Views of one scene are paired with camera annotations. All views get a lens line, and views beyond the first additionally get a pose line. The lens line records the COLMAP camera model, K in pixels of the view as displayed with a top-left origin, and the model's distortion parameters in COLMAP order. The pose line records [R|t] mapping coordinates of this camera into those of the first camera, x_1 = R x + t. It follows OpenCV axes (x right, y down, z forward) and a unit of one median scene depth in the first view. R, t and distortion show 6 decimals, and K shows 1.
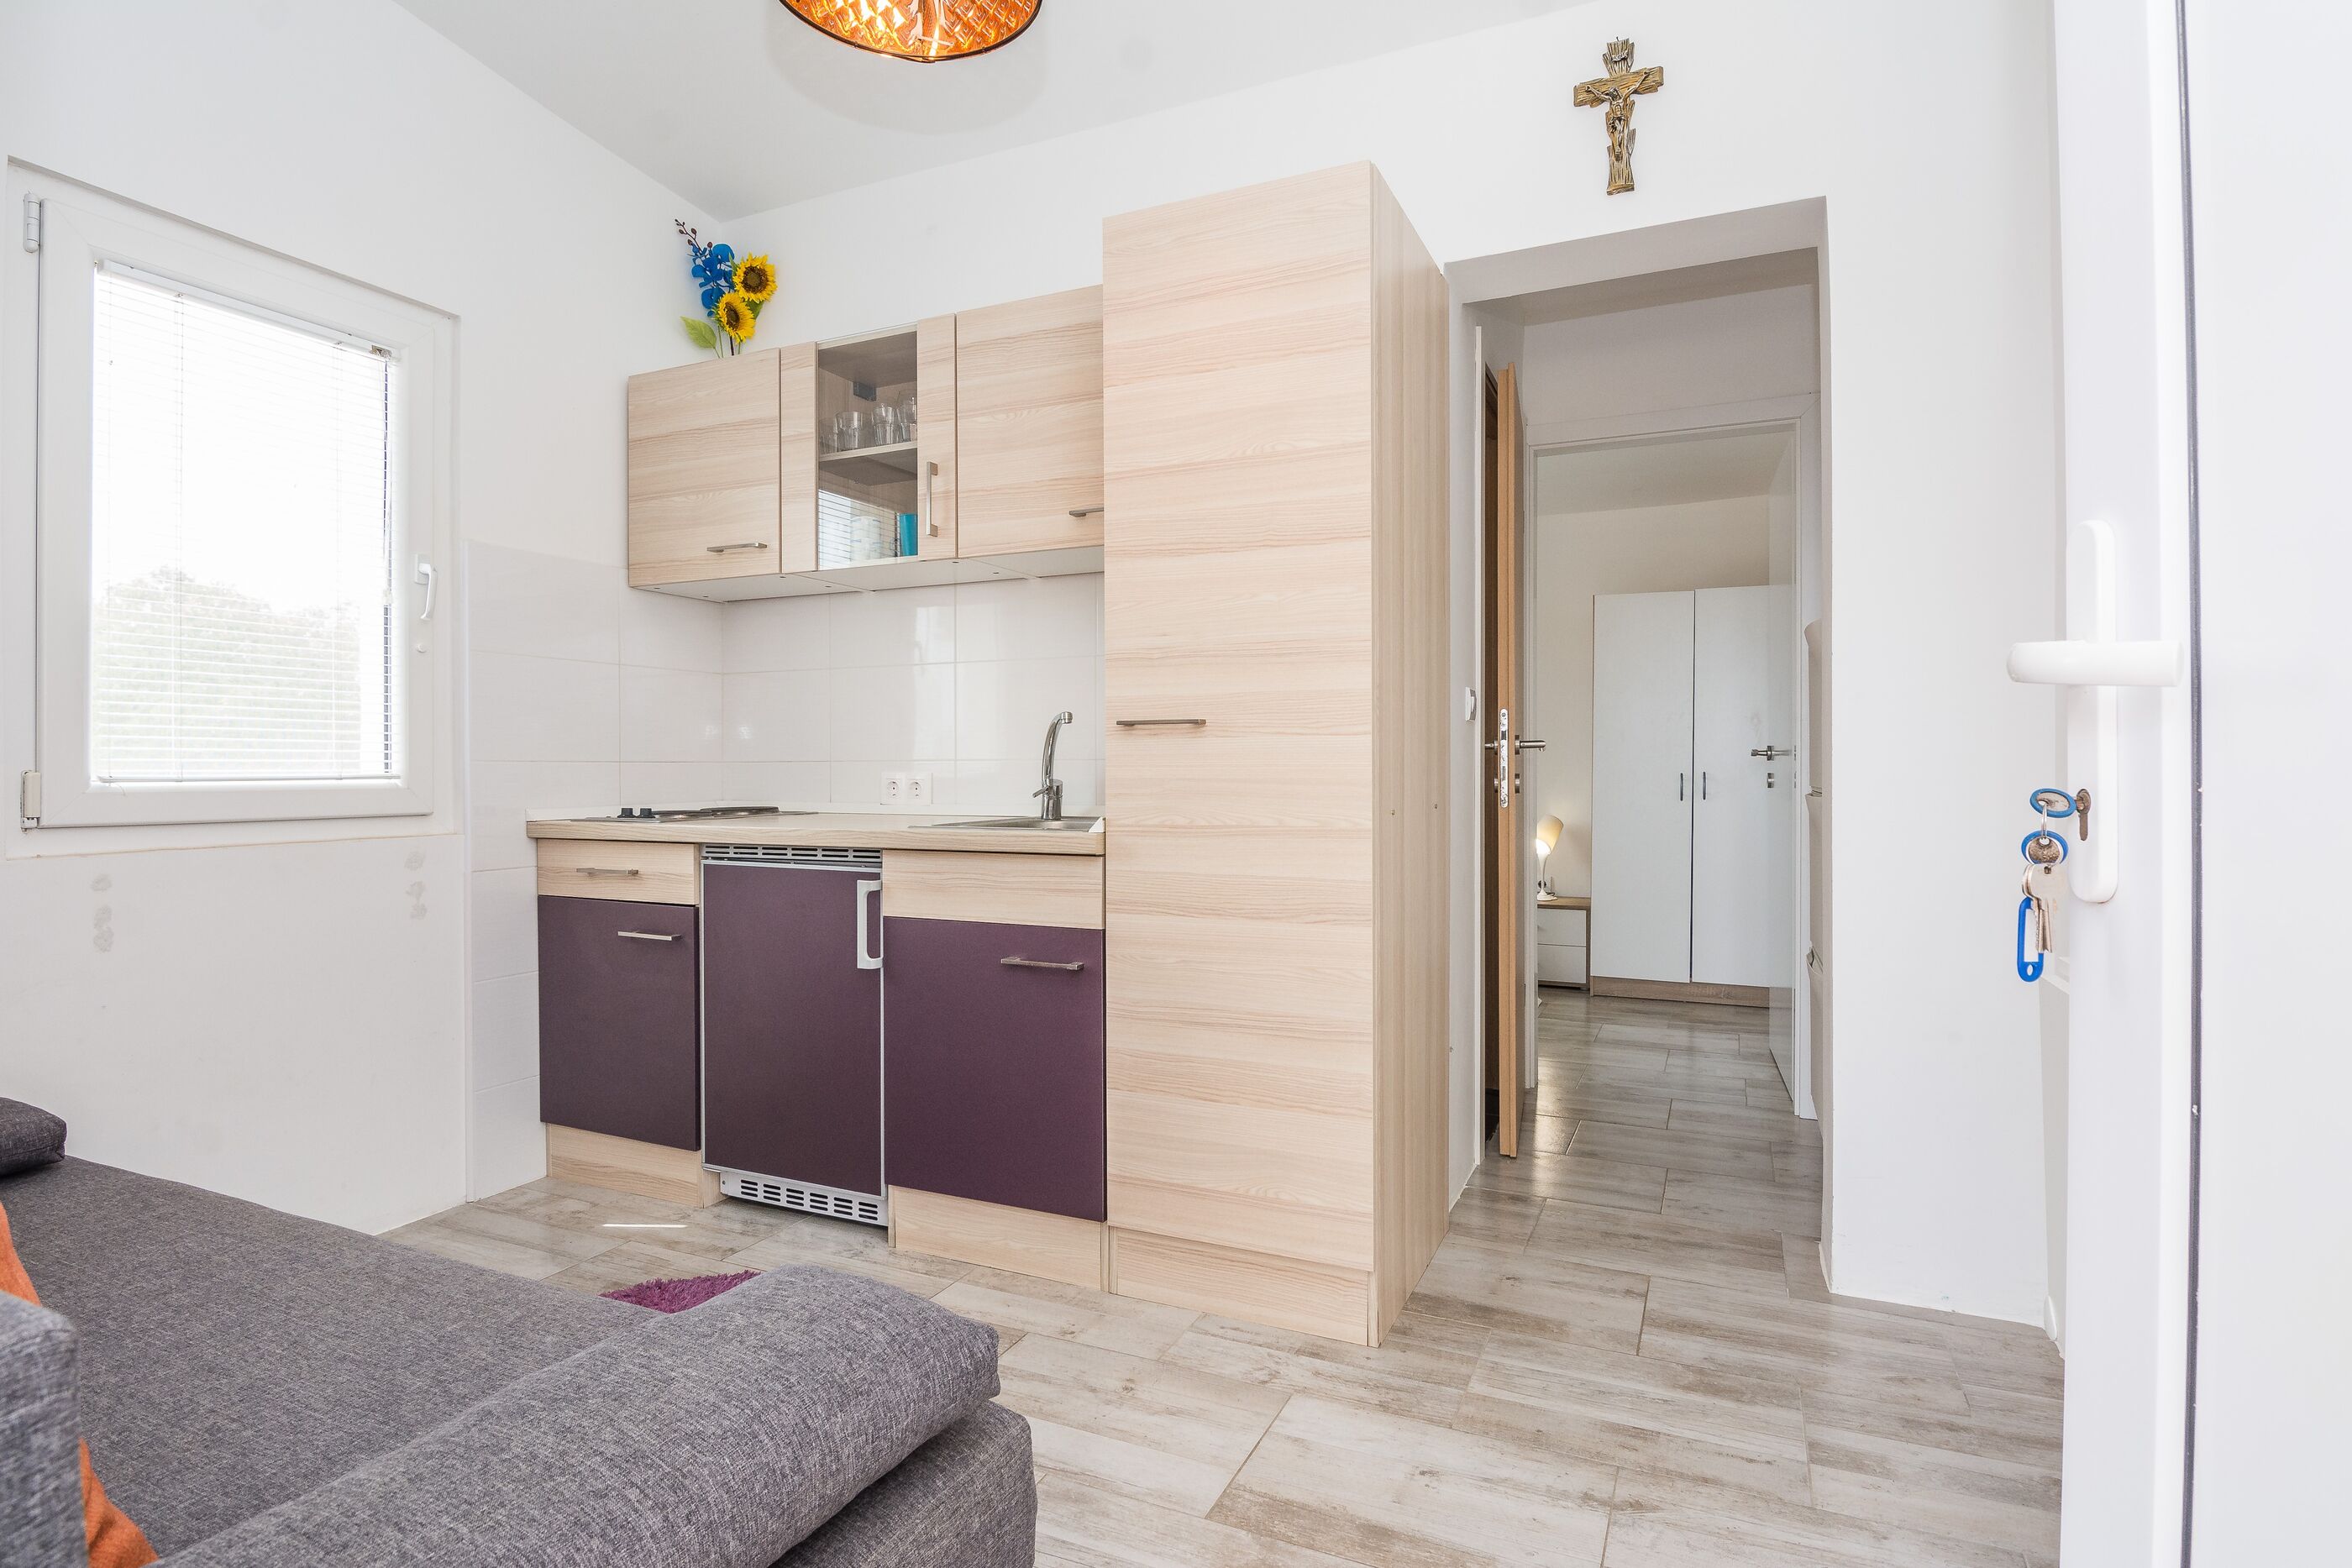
lens RADIAL K [[1085.0, 0, 1109.6], [0, 1085.0, 807.2], [0, 0, 1]] dist [0.001876, -0.008988]
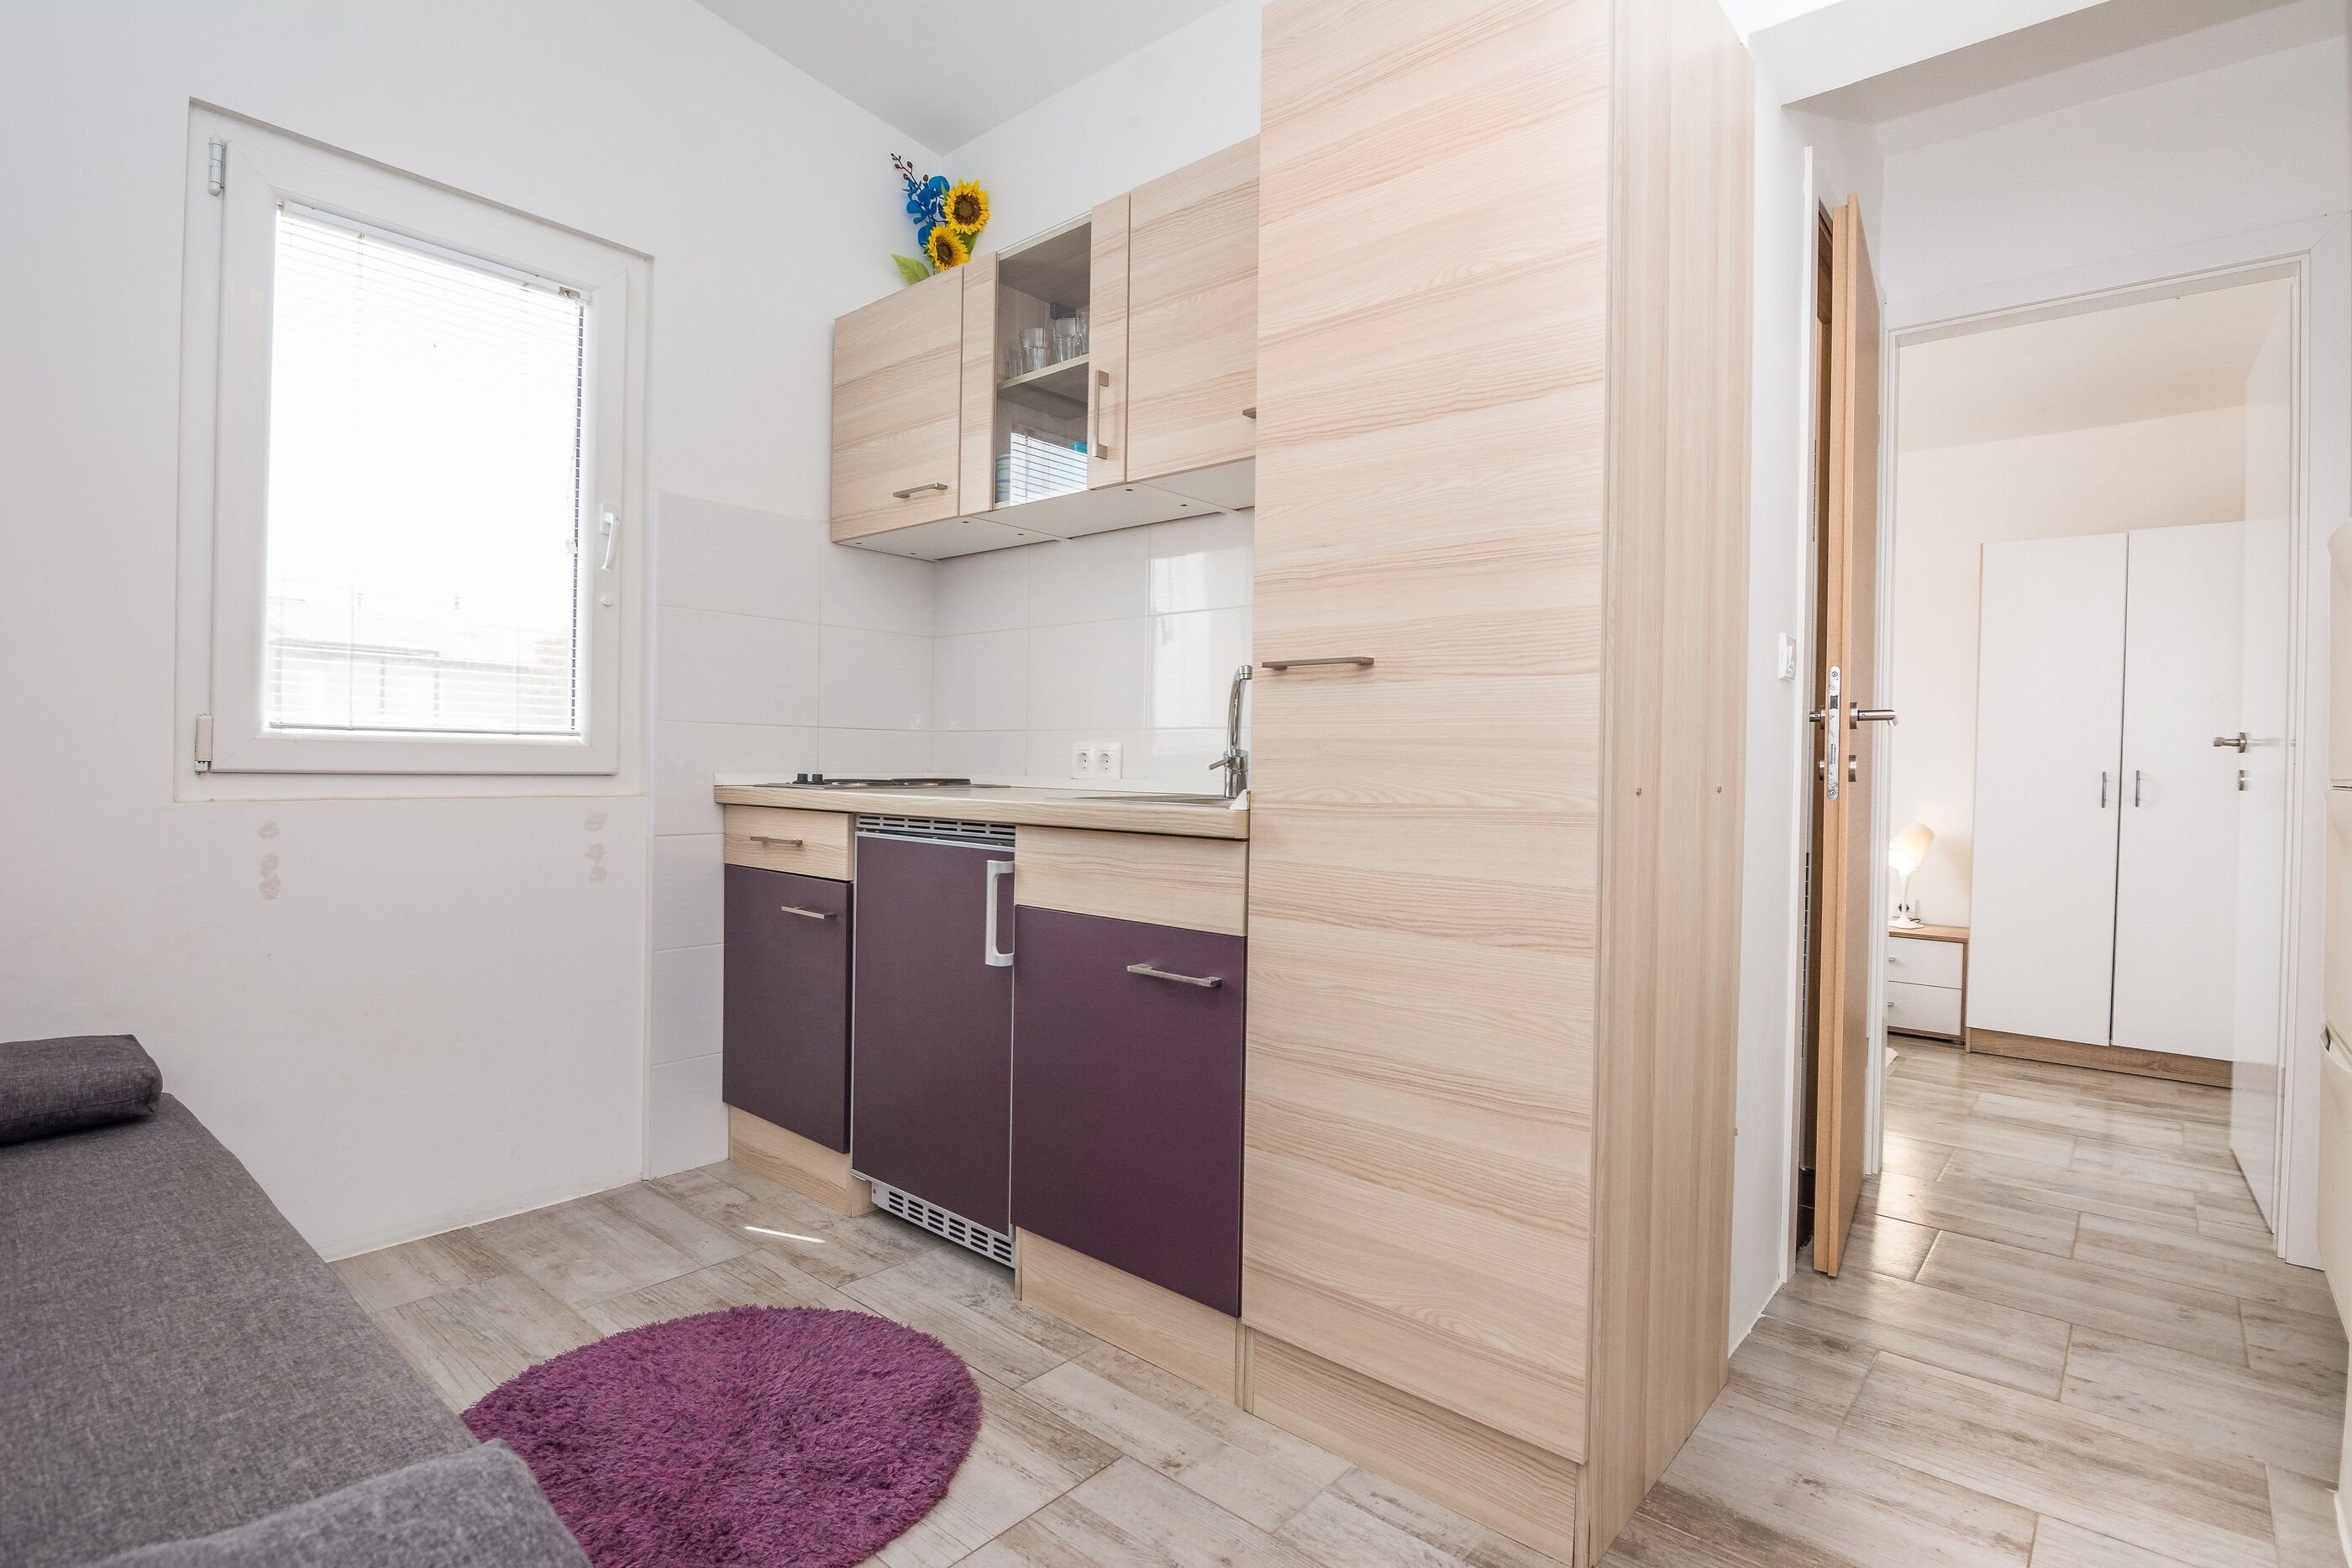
lens RADIAL K [[1106.4, 0, 1176.0], [0, 1106.4, 784.0], [0, 0, 1]] dist [-0.003440, -0.010802]
pose [[0.977150, 0.029072, -0.210555, 0.071790], [-0.032033, 0.999430, -0.010663, 0.009829], [0.210125, 0.017165, 0.977524, 0.149649]]
